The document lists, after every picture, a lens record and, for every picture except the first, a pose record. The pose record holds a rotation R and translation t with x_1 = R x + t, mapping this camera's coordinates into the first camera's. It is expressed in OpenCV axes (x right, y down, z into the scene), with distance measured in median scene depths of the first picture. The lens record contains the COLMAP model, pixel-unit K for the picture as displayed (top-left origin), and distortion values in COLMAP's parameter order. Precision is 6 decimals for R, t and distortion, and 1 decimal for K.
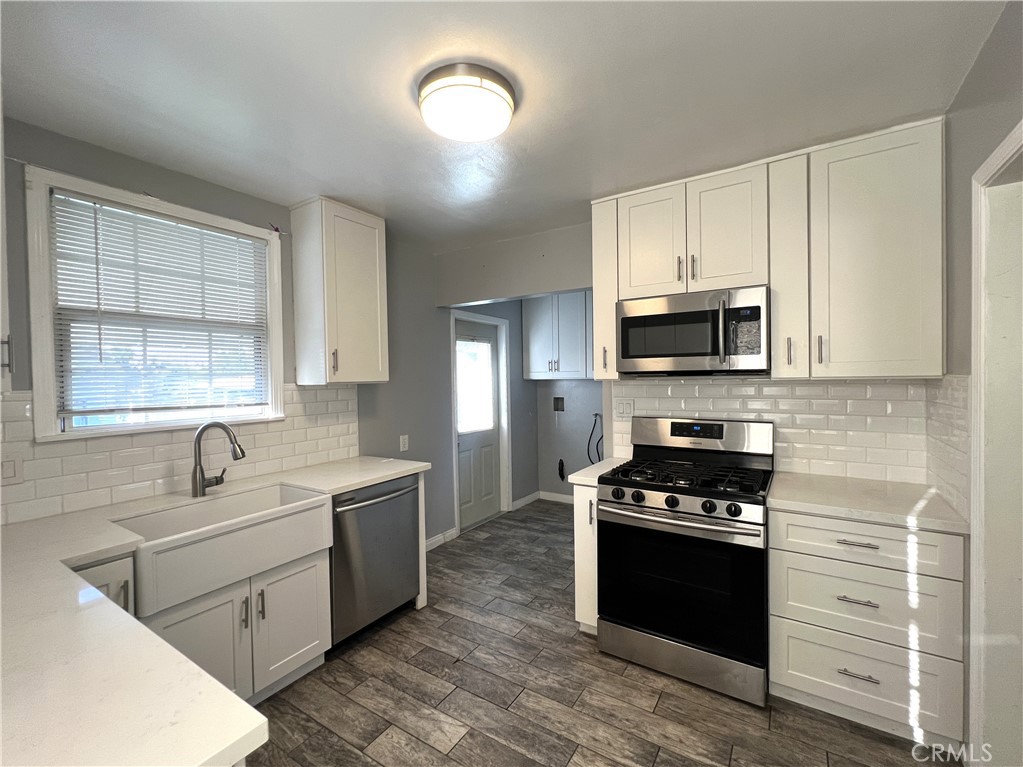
lens RADIAL K [[440.2, 0, 511.5], [0, 440.2, 383.5], [0, 0, 1]] dist [-0.001203, 0.000085]
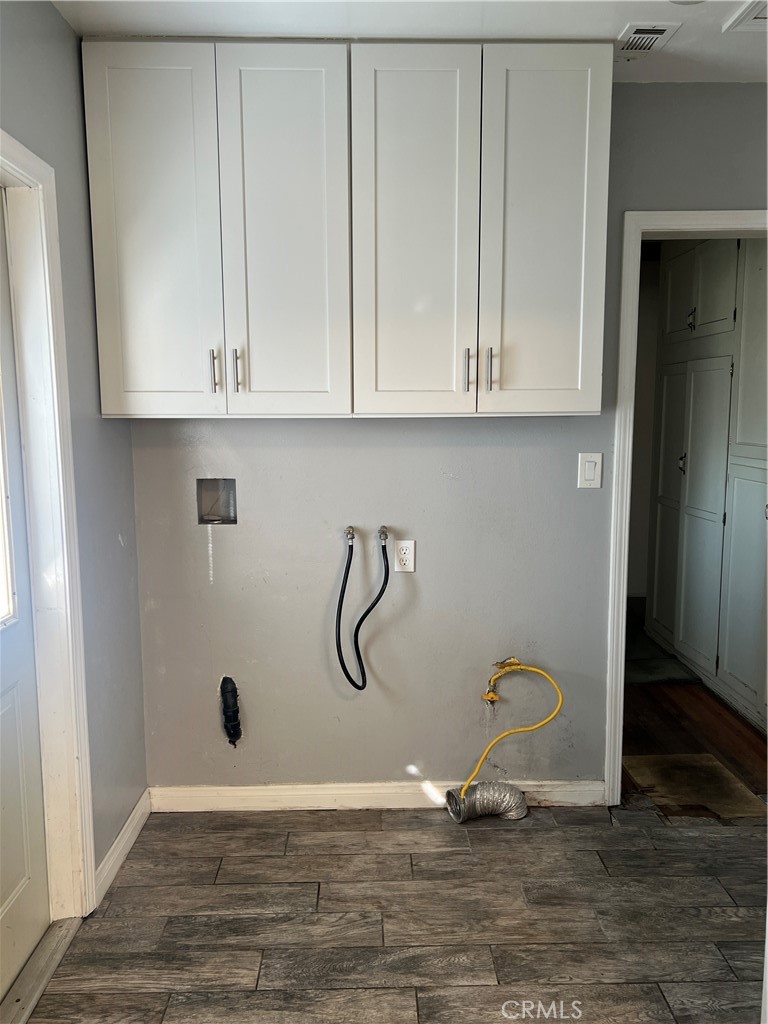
lens RADIAL K [[827.7, 0, 384.0], [0, 827.7, 512.0], [0, 0, 1]] dist [0.000201, 0.001756]
pose [[0.829330, -0.058067, 0.555734, -0.258296], [-0.000130, 0.994566, 0.104112, -0.010405], [-0.558759, -0.086415, 0.824815, 1.077769]]
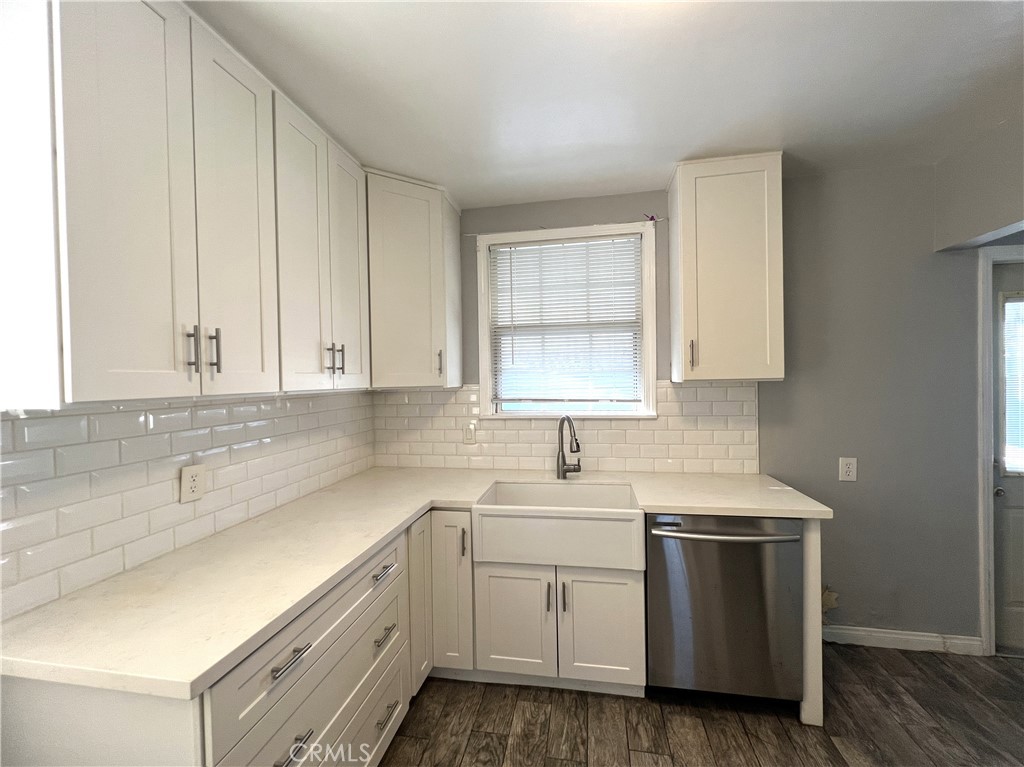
lens RADIAL K [[427.2, 0, 512.0], [0, 427.2, 383.5], [0, 0, 1]] dist [-0.002809, 0.000277]
pose [[0.378706, 0.021112, -0.925276, 0.254362], [-0.001173, 0.999750, 0.022332, -0.015600], [0.925516, -0.007372, 0.378636, 0.436206]]
